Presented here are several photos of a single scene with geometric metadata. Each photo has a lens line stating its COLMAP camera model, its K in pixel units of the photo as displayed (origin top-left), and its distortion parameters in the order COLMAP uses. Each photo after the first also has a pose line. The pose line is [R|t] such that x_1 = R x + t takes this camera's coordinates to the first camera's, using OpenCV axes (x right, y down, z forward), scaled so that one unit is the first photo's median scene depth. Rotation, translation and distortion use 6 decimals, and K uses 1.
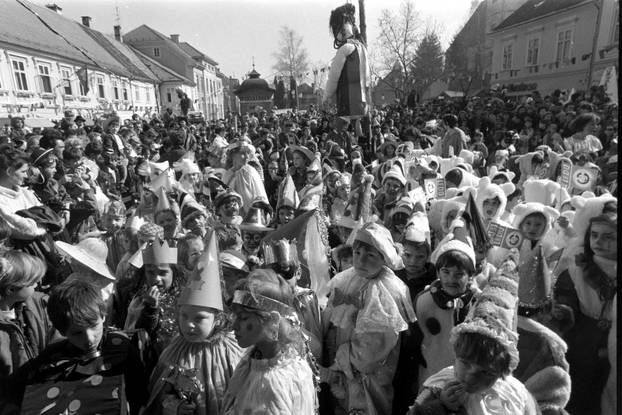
lens RADIAL K [[430.6, 0, 300.1], [0, 430.6, 214.9], [0, 0, 1]] dist [-0.106535, 0.102326]
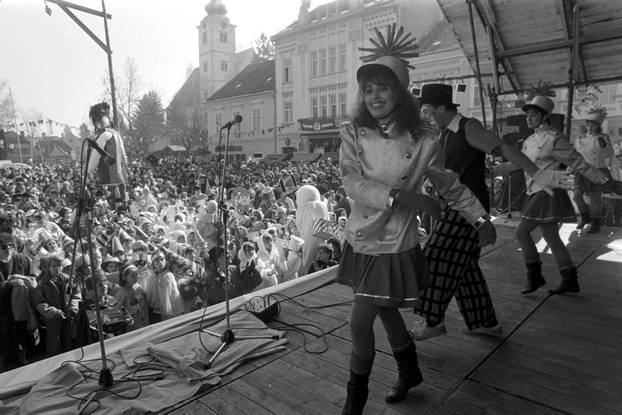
lens RADIAL K [[430.0, 0, 302.2], [0, 430.0, 208.9], [0, 0, 1]] dist [-0.091031, 0.095884]
pose [[0.811419, -0.043526, 0.582841, -0.054926], [0.116246, 0.989318, -0.087954, 0.011794], [-0.572788, 0.139121, 0.807812, -0.132976]]
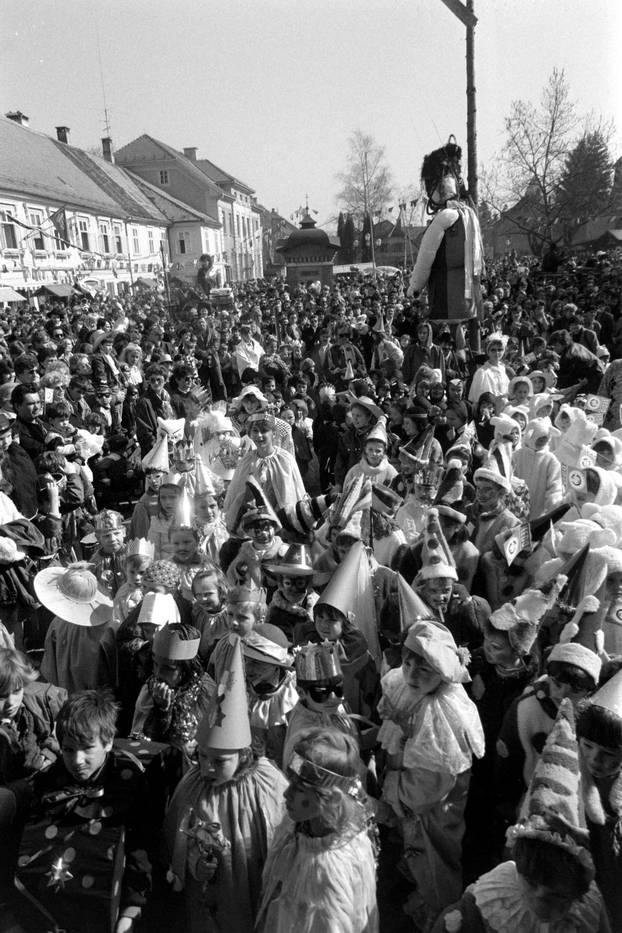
lens RADIAL K [[645.8, 0, 299.4], [0, 645.8, 466.3], [0, 0, 1]] dist [-0.106535, 0.102326]
pose [[0.993065, 0.027424, -0.114324, 0.002132], [-0.018305, 0.996622, 0.080057, -0.023835], [0.116134, -0.077409, 0.990212, -0.010088]]
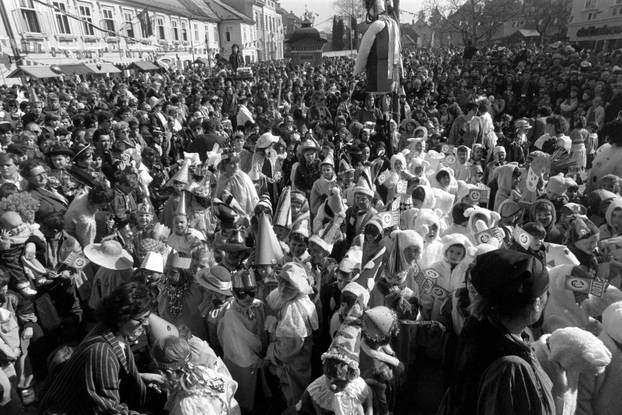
lens RADIAL K [[430.0, 0, 302.2], [0, 430.0, 208.9], [0, 0, 1]] dist [-0.091031, 0.095884]
pose [[0.990522, 0.055397, -0.125685, 0.025011], [-0.038406, 0.990265, 0.133795, -0.024289], [0.131873, -0.127700, 0.983007, -0.027587]]
